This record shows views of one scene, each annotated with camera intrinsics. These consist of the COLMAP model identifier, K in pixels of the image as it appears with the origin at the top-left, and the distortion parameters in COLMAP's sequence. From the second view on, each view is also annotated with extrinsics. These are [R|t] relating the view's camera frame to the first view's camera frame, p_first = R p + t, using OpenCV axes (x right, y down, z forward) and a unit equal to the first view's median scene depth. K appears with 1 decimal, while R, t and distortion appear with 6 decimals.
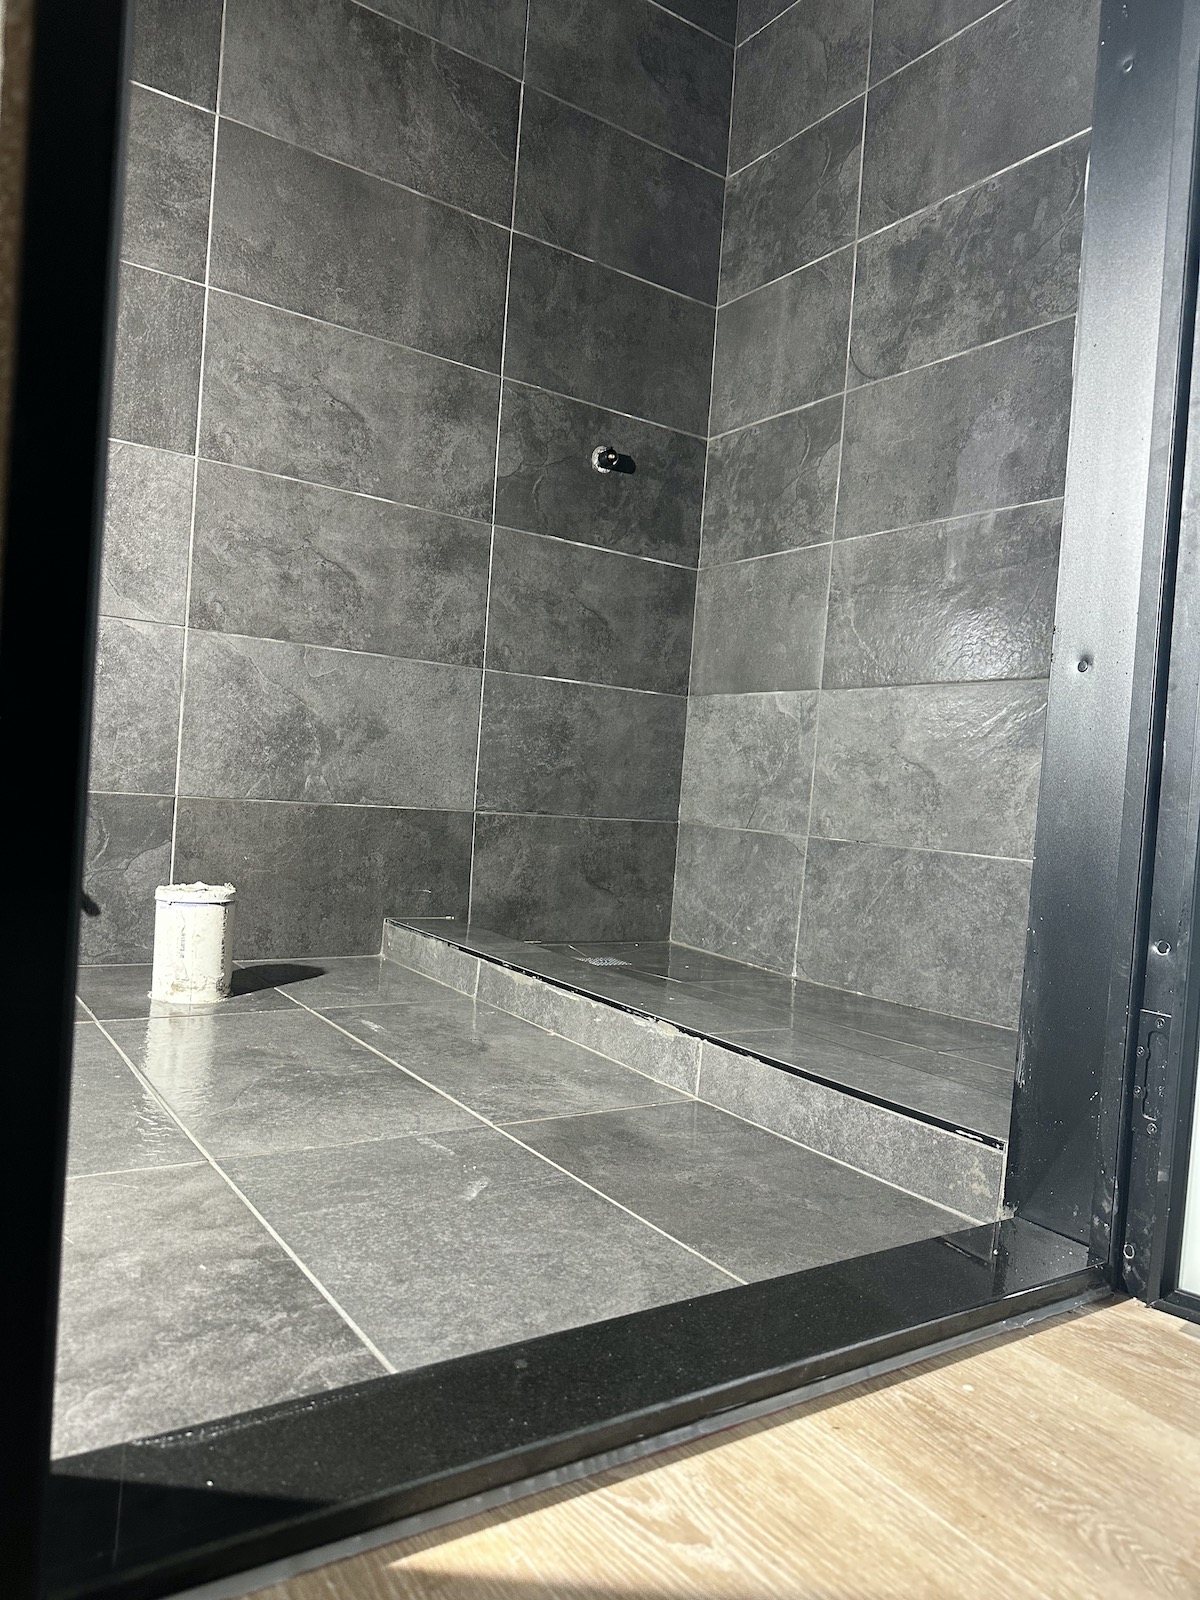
lens RADIAL K [[1122.4, 0, 590.9], [0, 1122.4, 815.2], [0, 0, 1]] dist [0.046454, -0.068132]
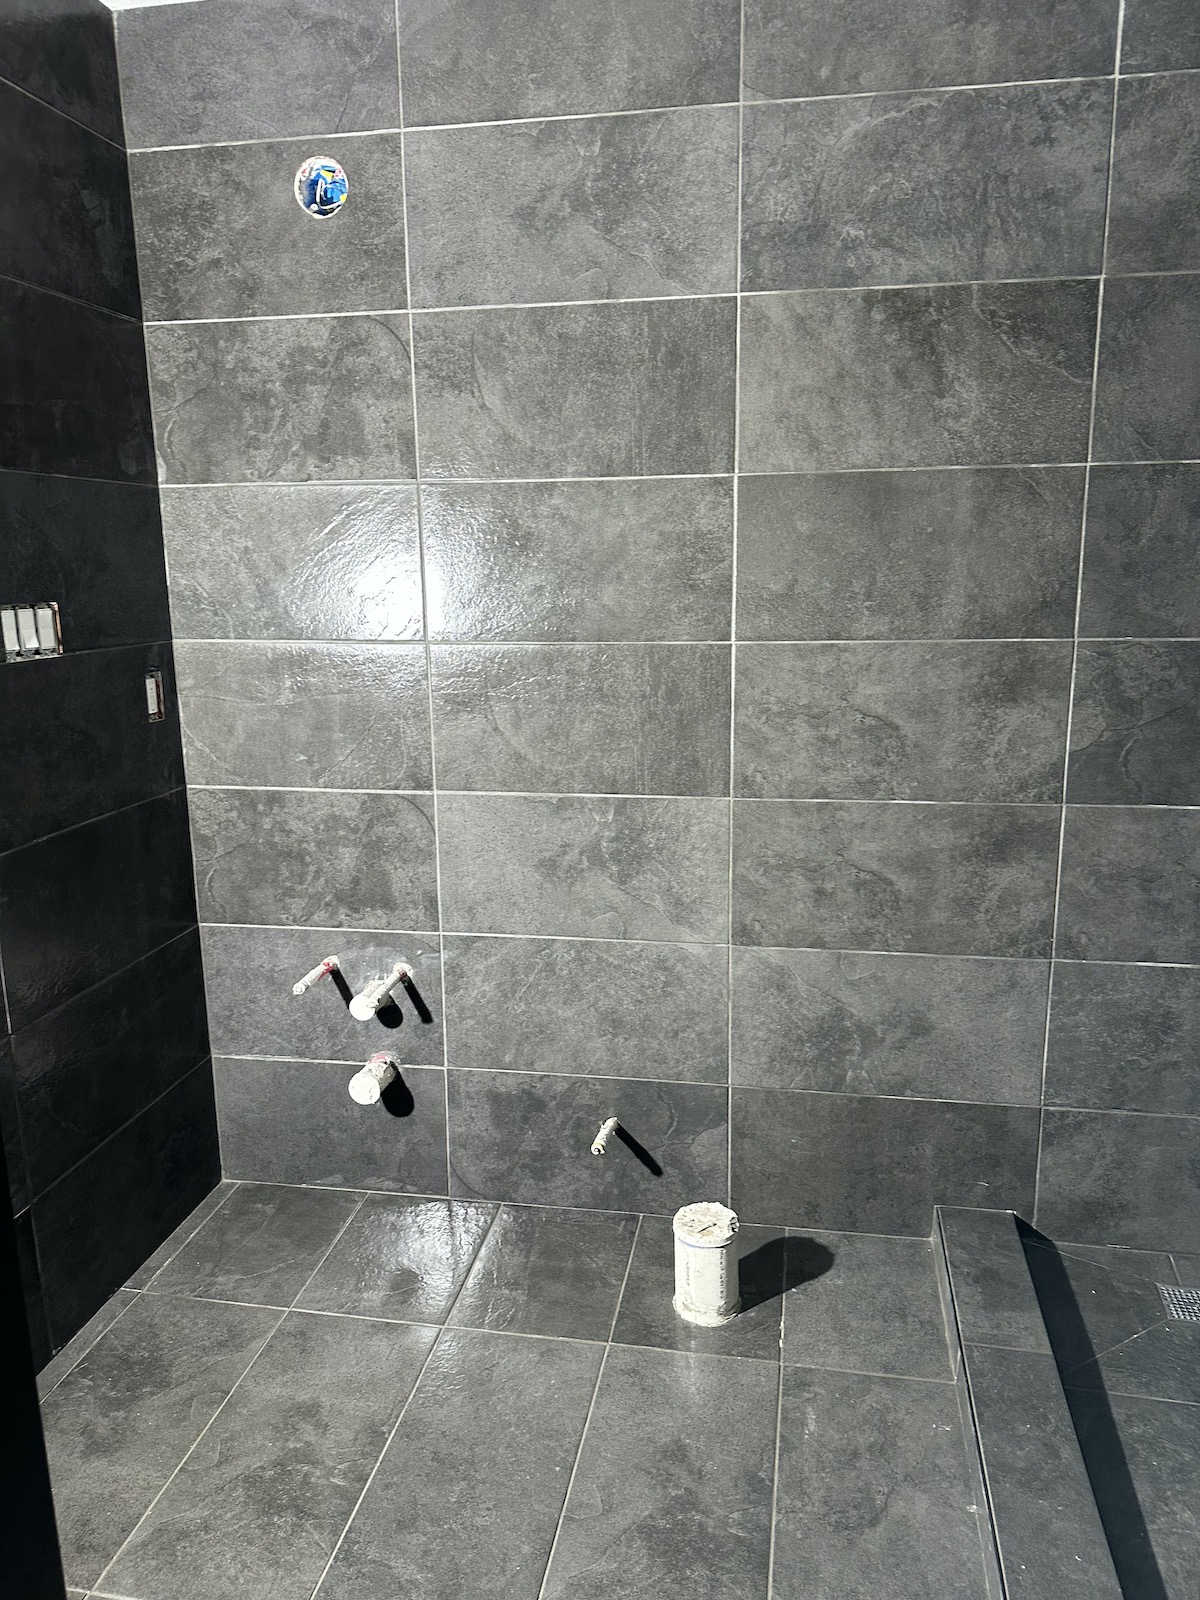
lens RADIAL K [[1122.4, 0, 602.2], [0, 1122.4, 803.1], [0, 0, 1]] dist [0.046454, -0.068132]
pose [[0.717692, 0.066732, -0.693156, 0.288097], [0.046551, 0.988573, 0.143372, -0.435511], [0.694803, -0.135164, 0.706385, 0.134970]]
